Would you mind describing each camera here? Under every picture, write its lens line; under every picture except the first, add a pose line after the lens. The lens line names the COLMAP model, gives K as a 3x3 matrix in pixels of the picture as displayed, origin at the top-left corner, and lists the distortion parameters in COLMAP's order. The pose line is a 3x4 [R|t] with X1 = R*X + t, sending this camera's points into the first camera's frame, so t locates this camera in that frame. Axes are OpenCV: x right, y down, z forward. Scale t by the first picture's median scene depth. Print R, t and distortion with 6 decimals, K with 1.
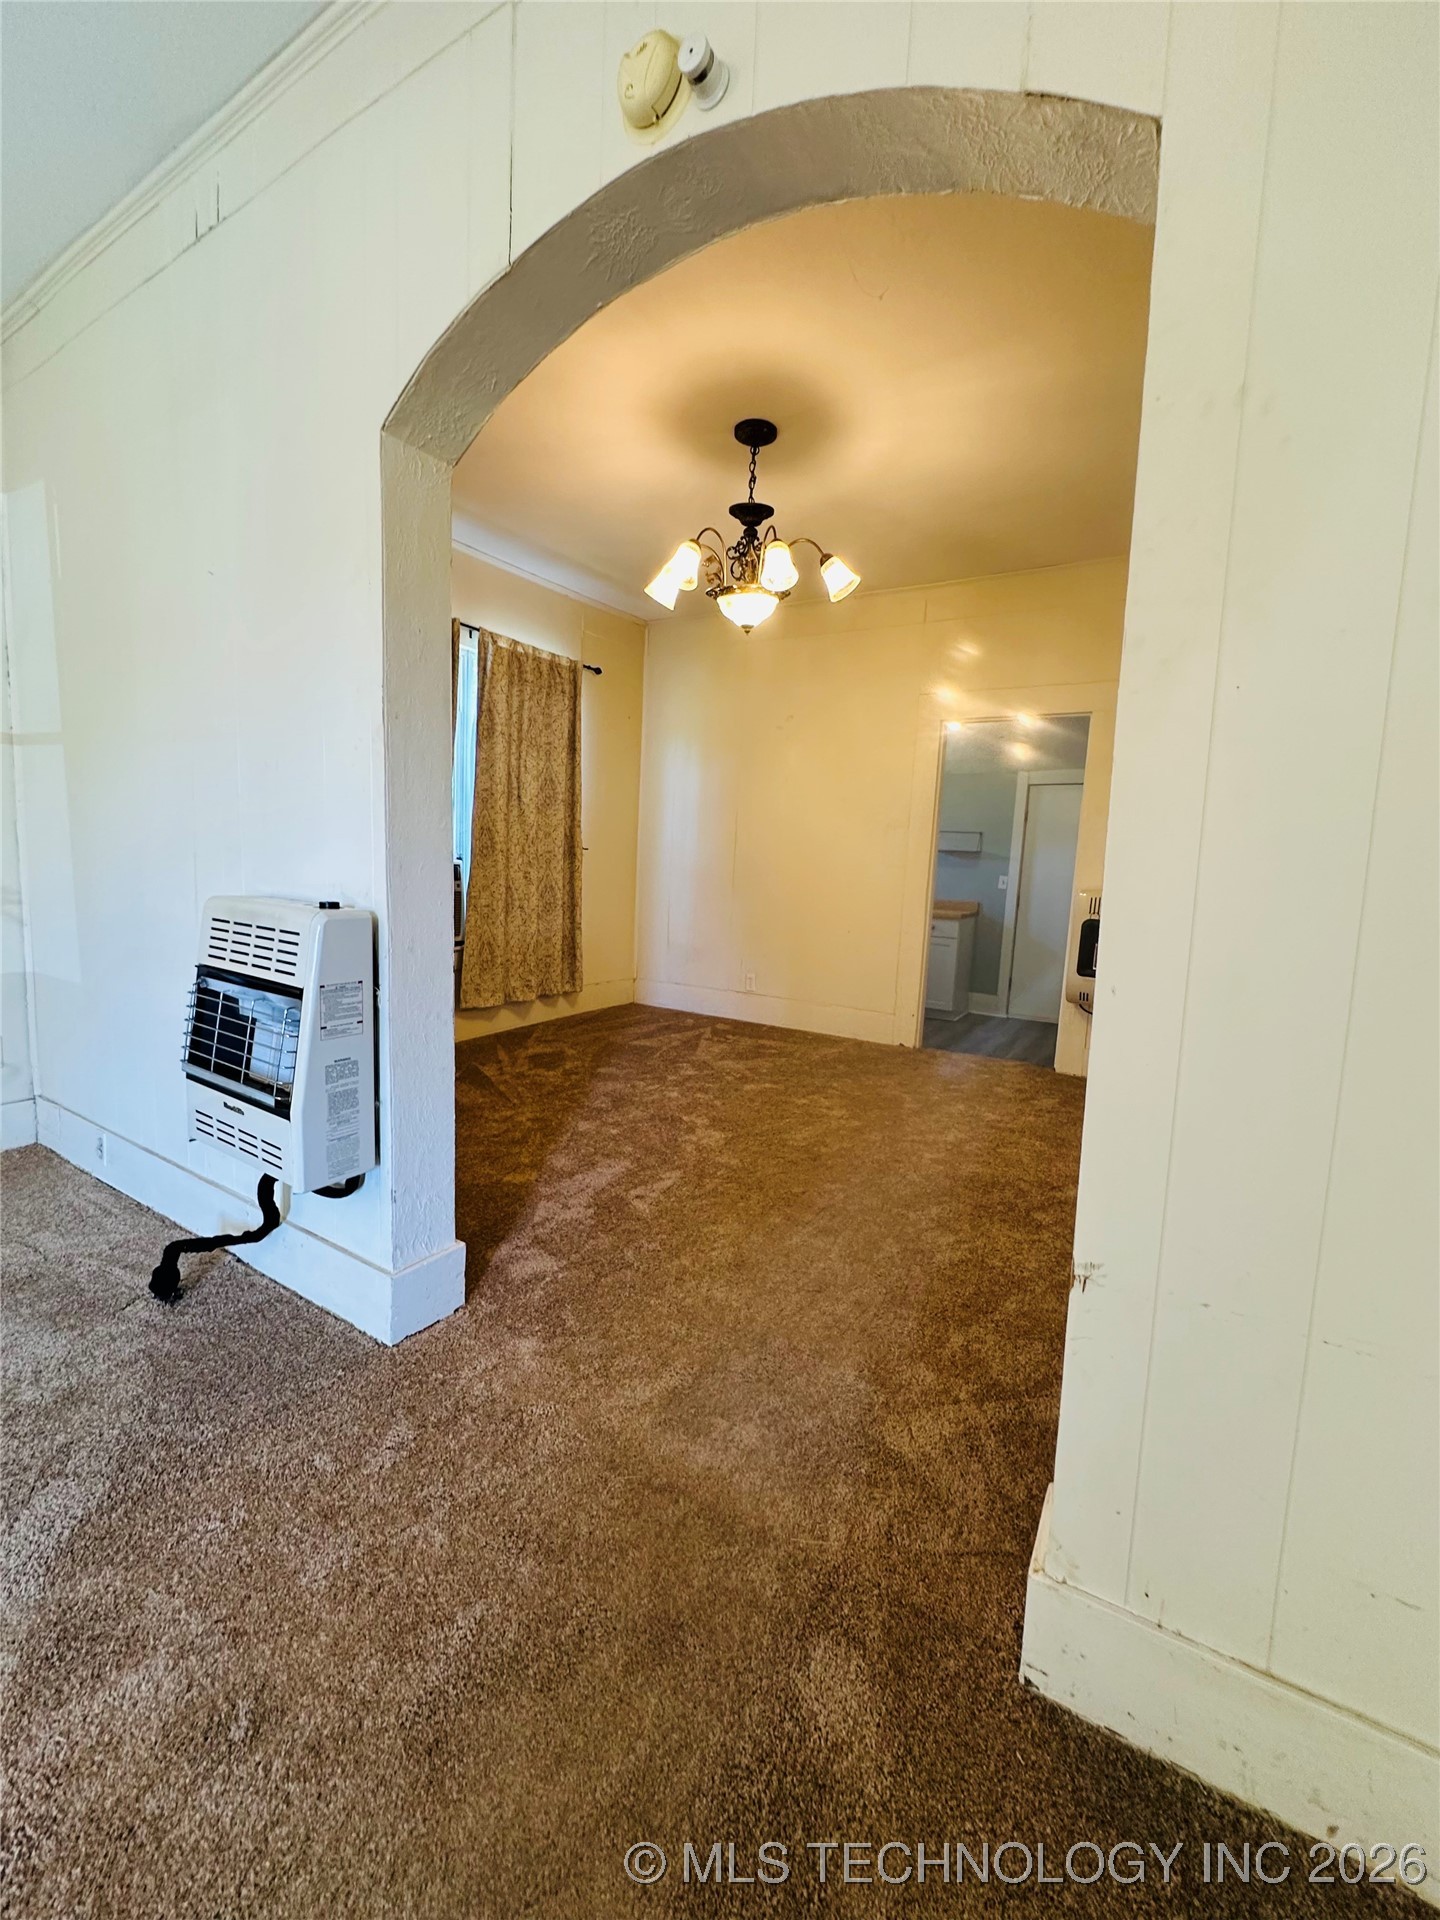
lens RADIAL K [[771.7, 0, 720.0], [0, 771.7, 960.0], [0, 0, 1]] dist [-0.005735, 0.002640]
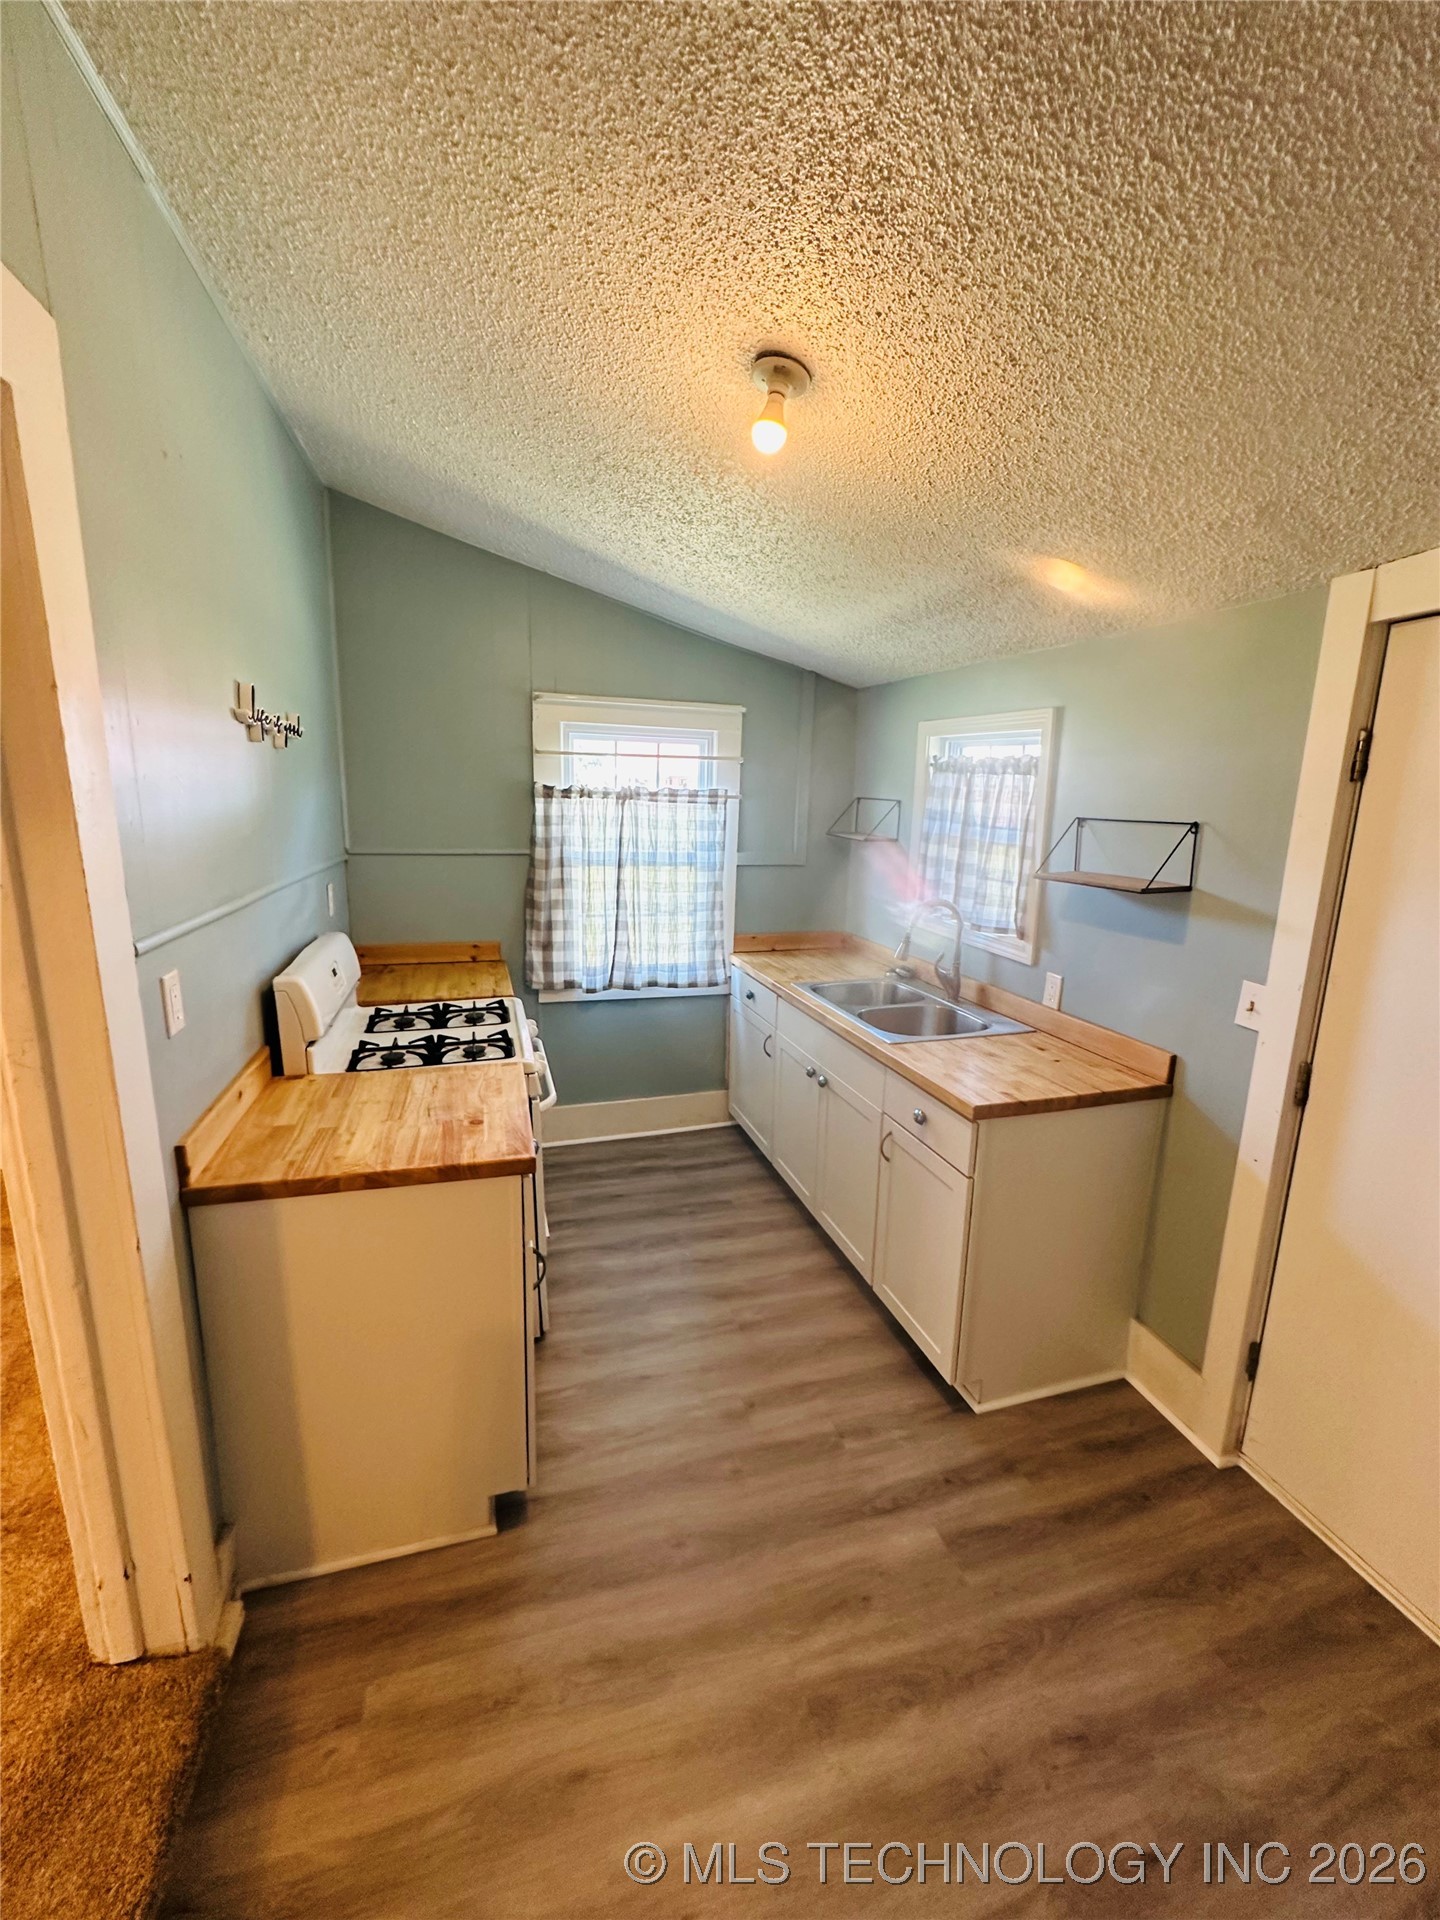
lens RADIAL K [[771.7, 0, 720.0], [0, 771.7, 960.0], [0, 0, 1]] dist [-0.005735, 0.002640]
pose [[0.753572, 0.112841, -0.647608, 1.130904], [-0.071789, 0.993391, 0.089555, -0.360733], [0.653434, -0.020995, 0.756692, 1.899827]]
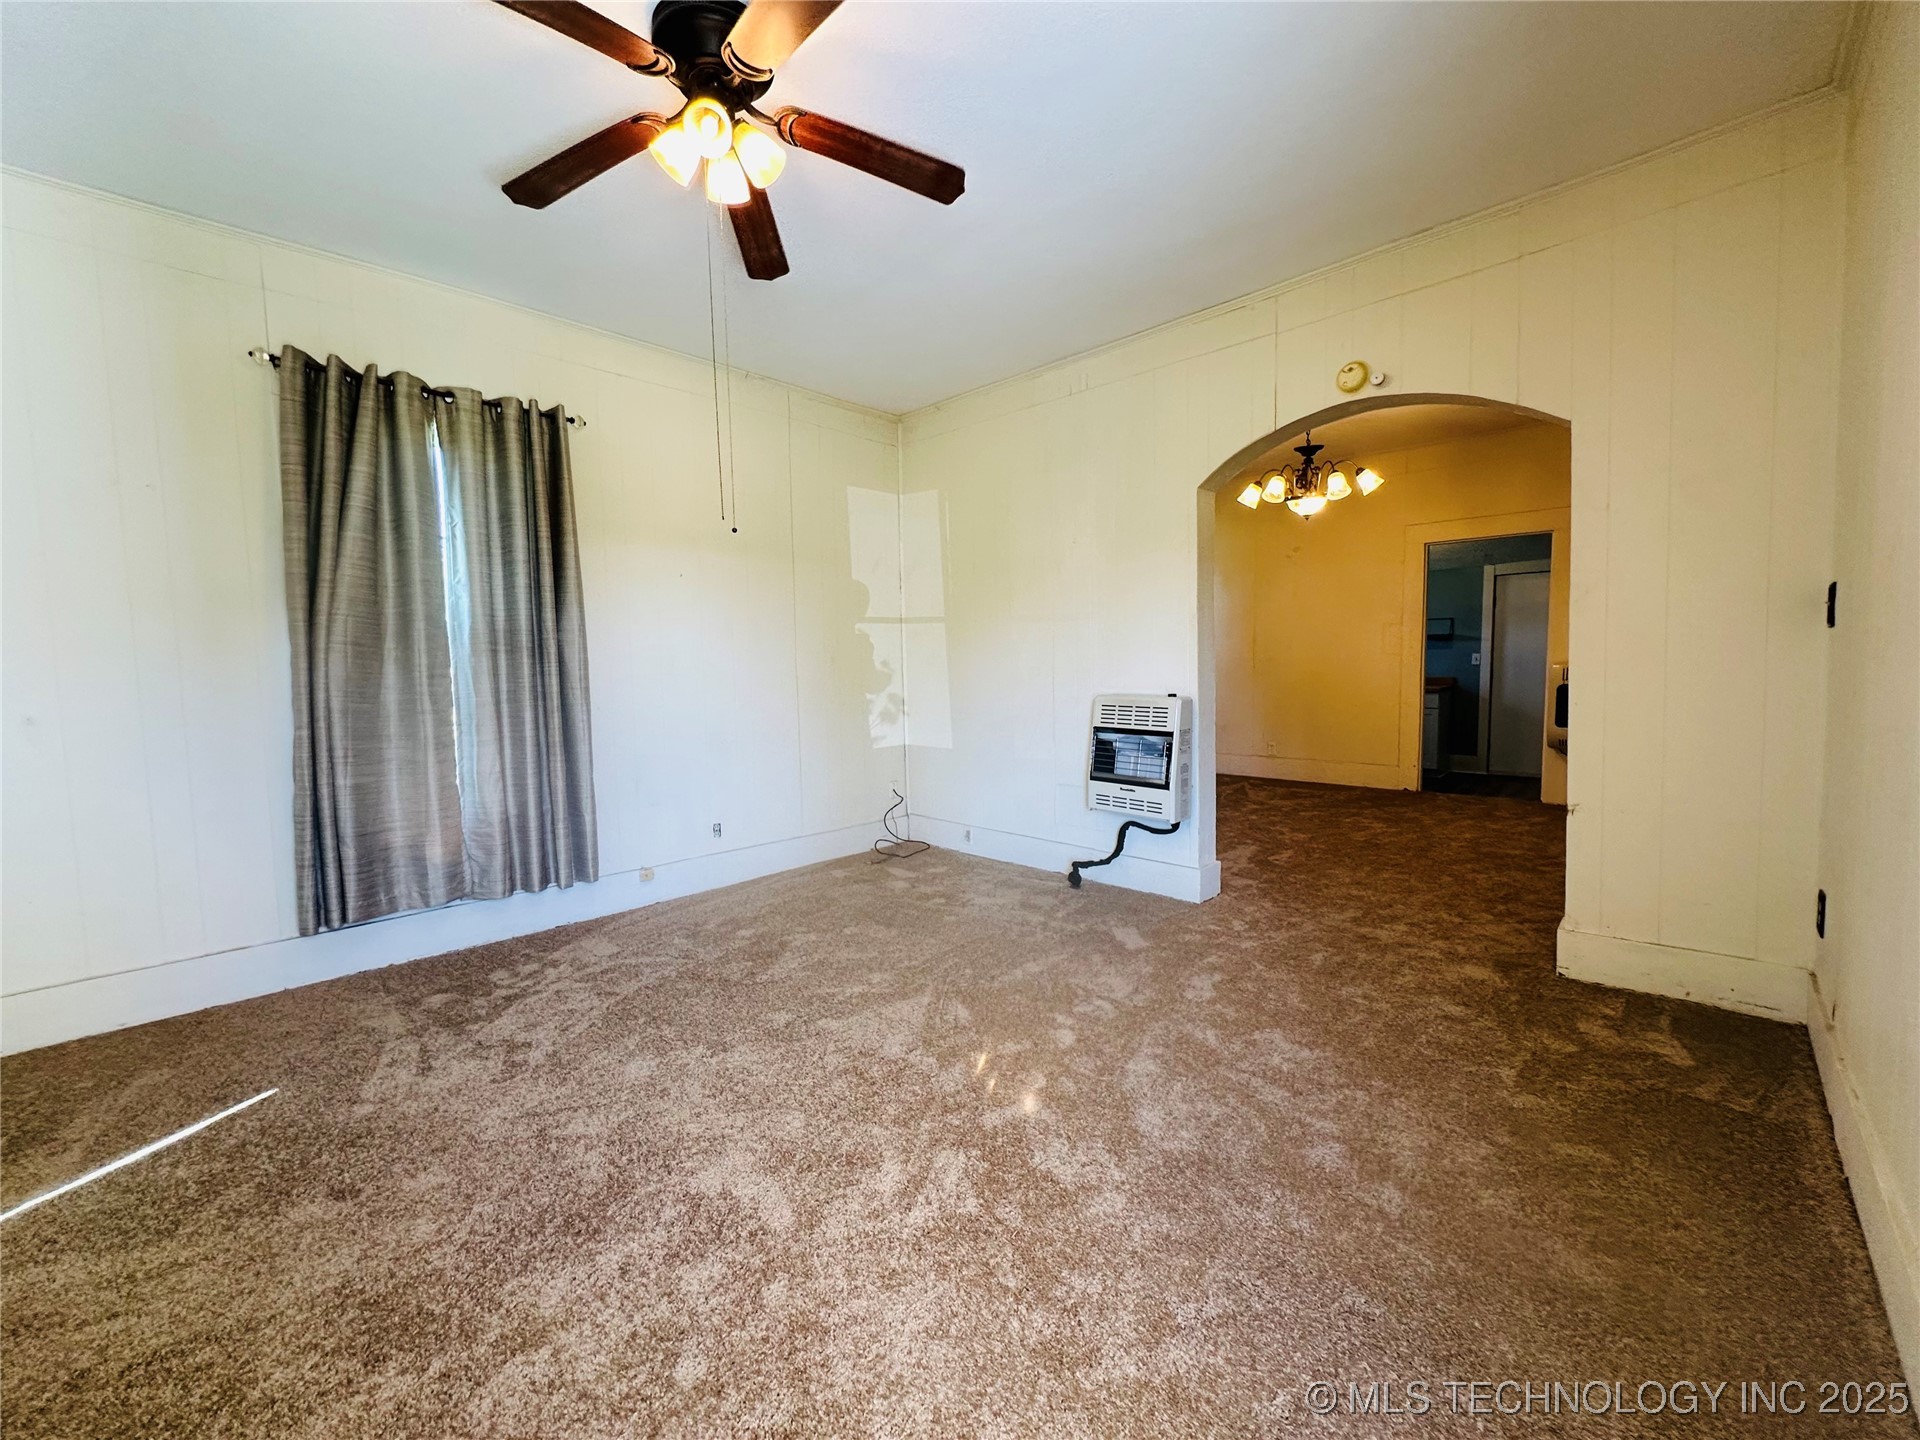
lens RADIAL K [[771.7, 0, 961.2], [0, 771.7, 715.8], [0, 0, 1]] dist [-0.005735, 0.002640]
pose [[0.975802, -0.047447, -0.213445, -0.455194], [0.036710, 0.997866, -0.053990, 0.062176], [0.215552, 0.044848, 0.975462, -0.935365]]
